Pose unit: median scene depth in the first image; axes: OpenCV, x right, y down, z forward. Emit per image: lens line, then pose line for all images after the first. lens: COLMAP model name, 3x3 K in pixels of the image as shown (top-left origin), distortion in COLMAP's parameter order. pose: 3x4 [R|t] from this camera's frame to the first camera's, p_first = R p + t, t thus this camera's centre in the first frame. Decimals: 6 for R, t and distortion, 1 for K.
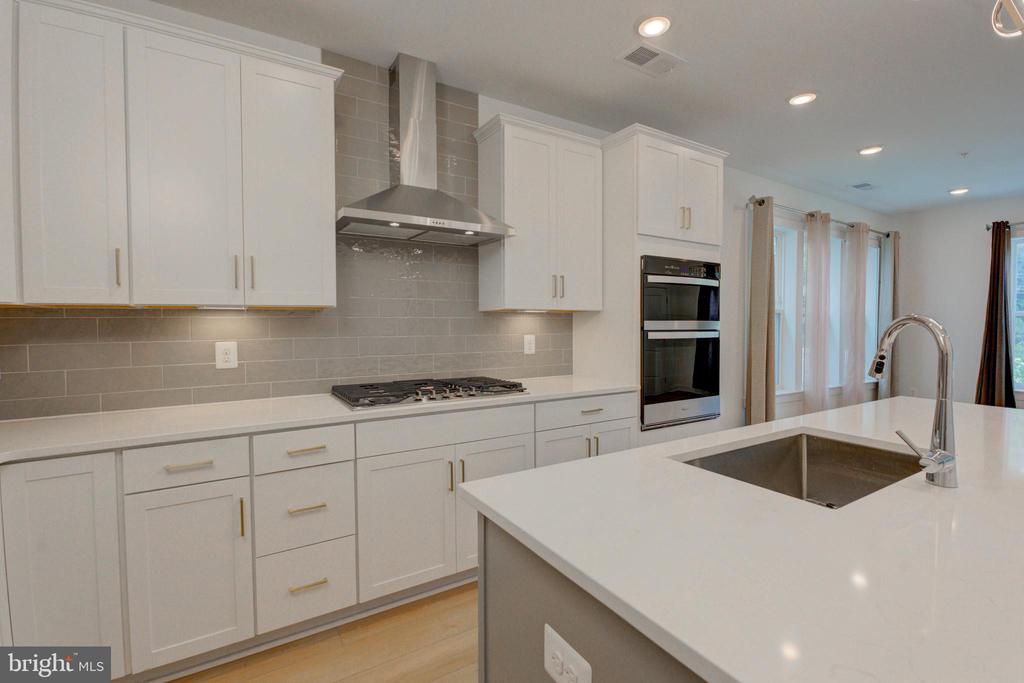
lens RADIAL K [[458.1, 0, 507.3], [0, 458.1, 332.2], [0, 0, 1]] dist [-0.003082, -0.000990]
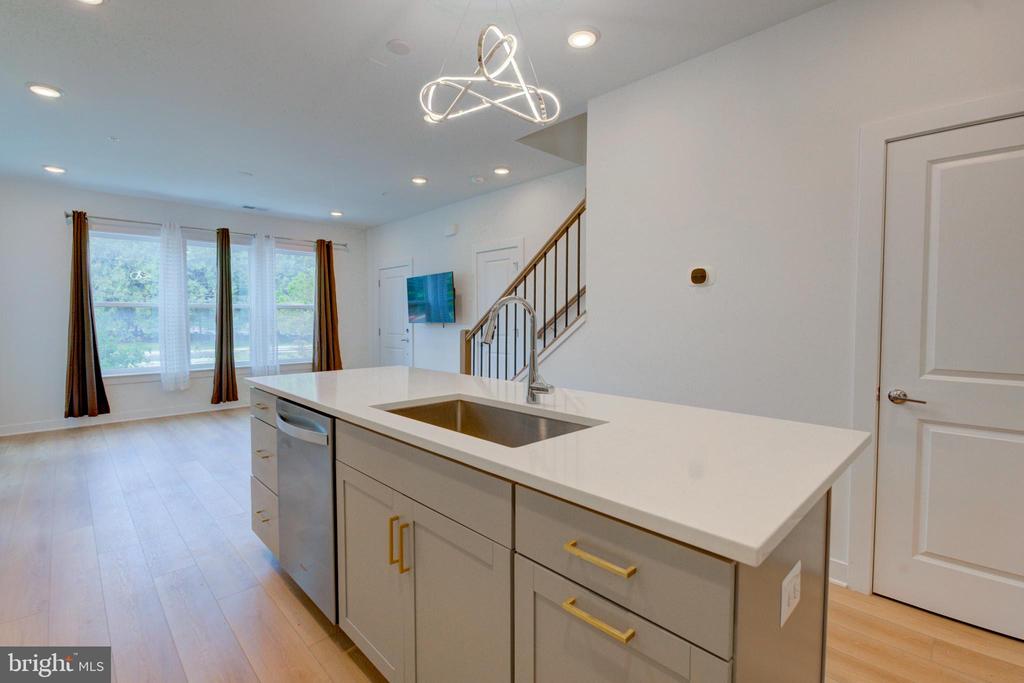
lens RADIAL K [[461.5, 0, 507.9], [0, 461.5, 332.4], [0, 0, 1]] dist [-0.003466, -0.000732]
pose [[-0.217197, -0.035633, 0.975477, -0.228291], [0.024451, 0.998821, 0.041930, 0.006944], [-0.975821, 0.032958, -0.216070, 0.543641]]
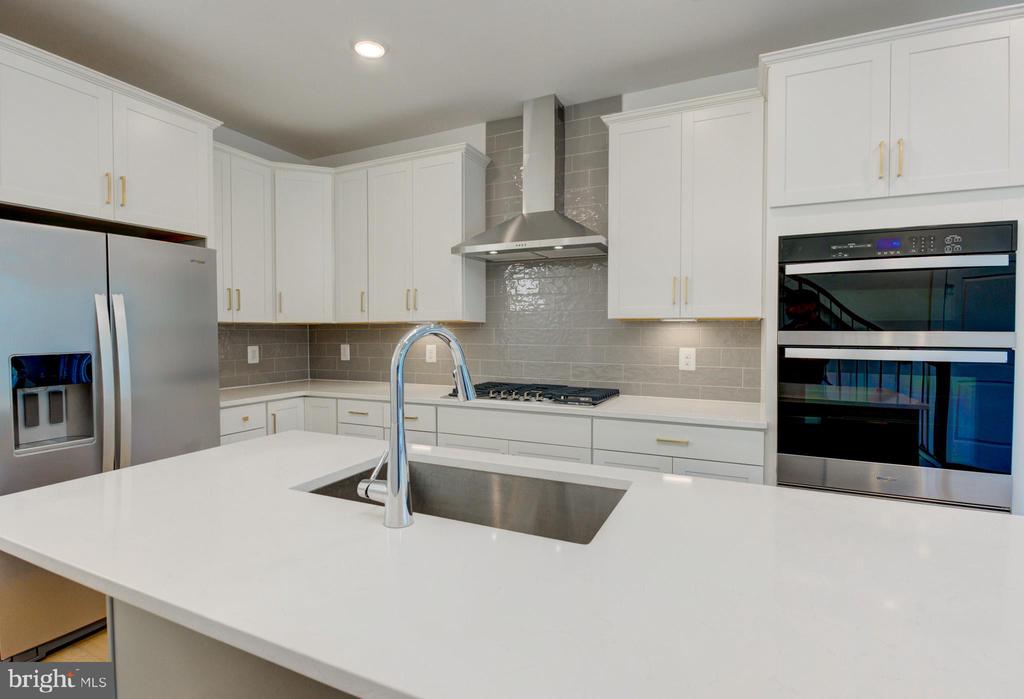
lens RADIAL K [[490.5, 0, 505.8], [0, 490.5, 342.1], [0, 0, 1]] dist [-0.005747, -0.000150]
pose [[0.549583, 0.018859, -0.835226, 0.694852], [-0.020668, 0.999746, 0.008974, -0.006347], [0.835184, 0.012330, 0.549833, 0.248480]]
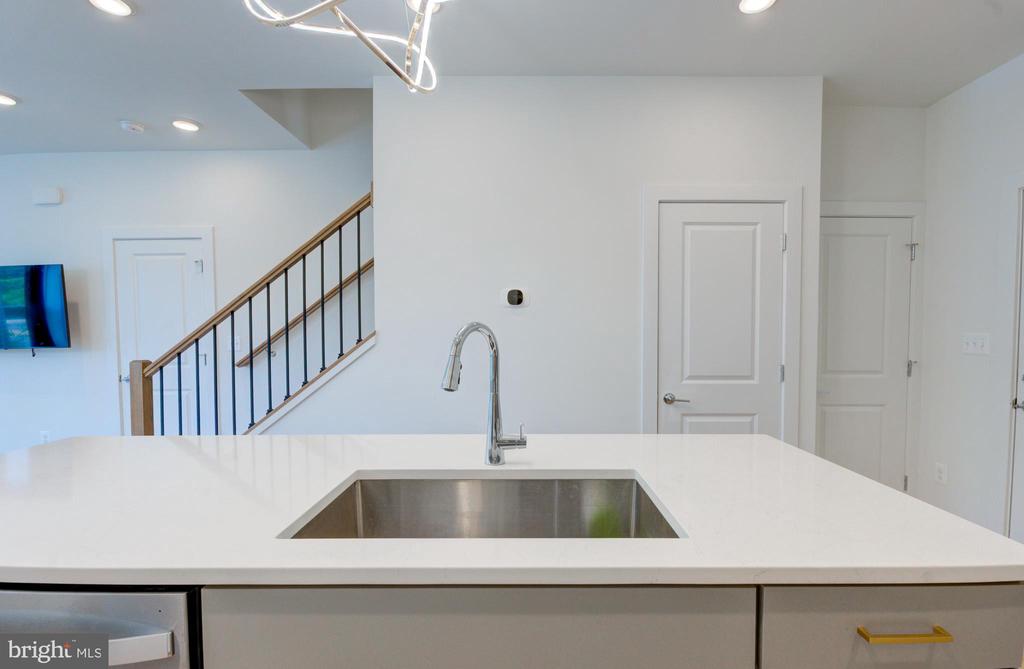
lens RADIAL K [[468.6, 0, 524.2], [0, 468.6, 341.6], [0, 0, 1]] dist [-0.013582, -0.000085]
pose [[-0.854592, -0.015238, 0.519077, 0.095944], [0.014528, 0.998477, 0.053229, -0.019039], [-0.519097, 0.053031, -0.853069, 0.759481]]
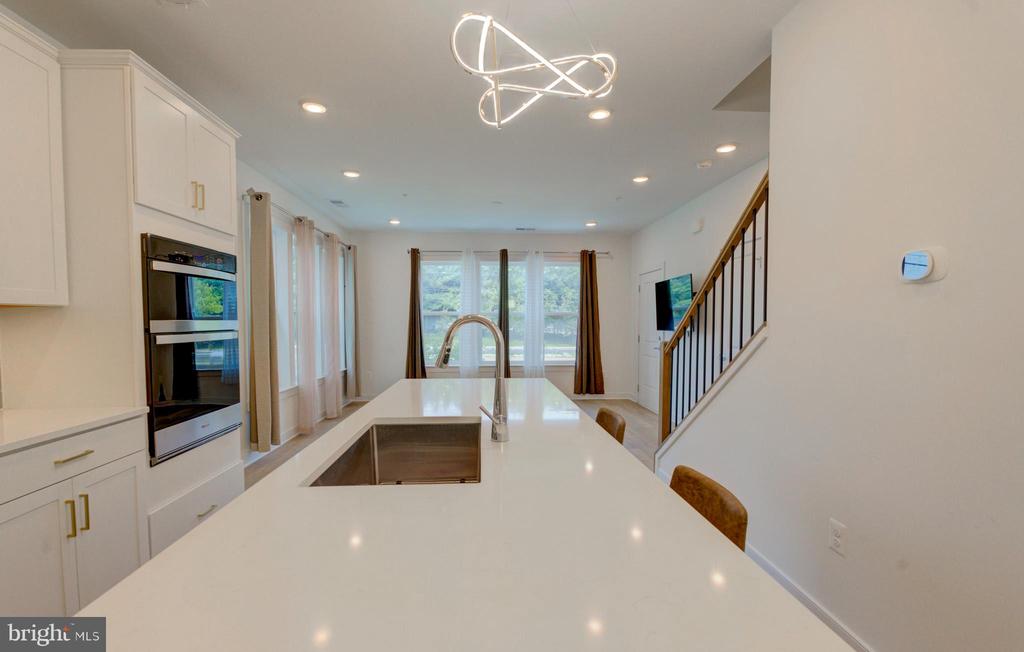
lens RADIAL K [[457.6, 0, 511.8], [0, 457.6, 334.1], [0, 0, 1]] dist [-0.006704, -0.001011]
pose [[0.468378, -0.032837, 0.882918, -0.085575], [0.025337, 0.999397, 0.023728, -0.005408], [-0.883165, 0.011257, 0.468927, 0.122873]]
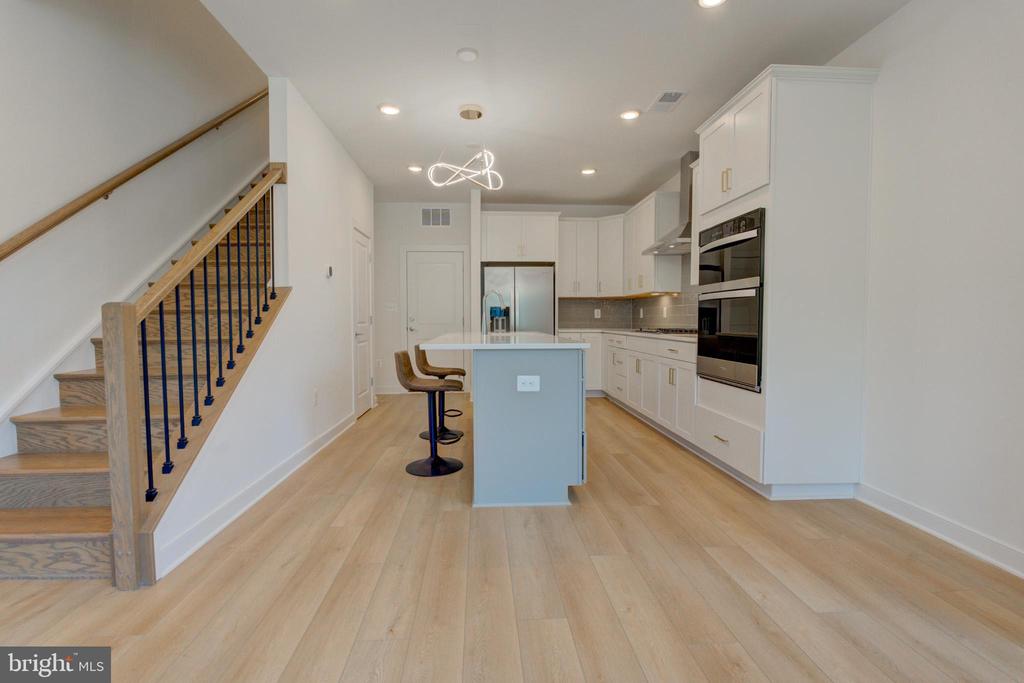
lens RADIAL K [[461.5, 0, 507.9], [0, 461.5, 332.4], [0, 0, 1]] dist [-0.003466, -0.000732]
pose [[-0.470435, 0.024384, -0.882098, 1.630804], [-0.025450, 0.998827, 0.041183, 0.061813], [0.882068, 0.041823, -0.469263, 1.138936]]
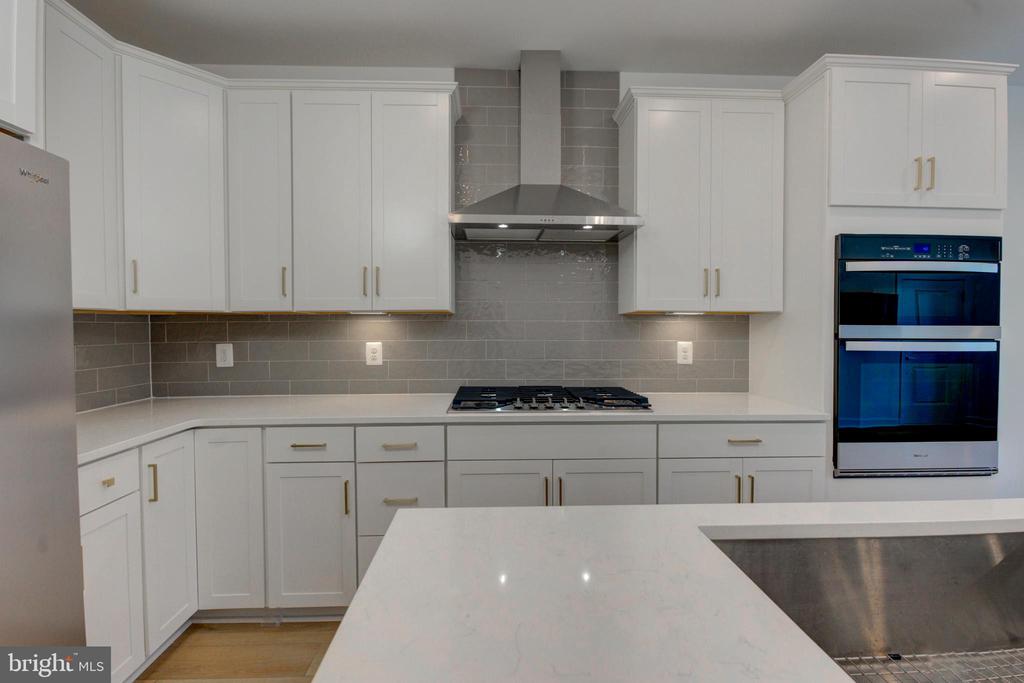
lens RADIAL K [[458.1, 0, 507.3], [0, 458.1, 332.2], [0, 0, 1]] dist [-0.003082, -0.000990]
pose [[0.874966, 0.010209, -0.484077, 0.190838], [-0.014051, 0.999892, -0.004309, -0.003412], [0.483981, 0.010572, 0.875015, 0.118483]]
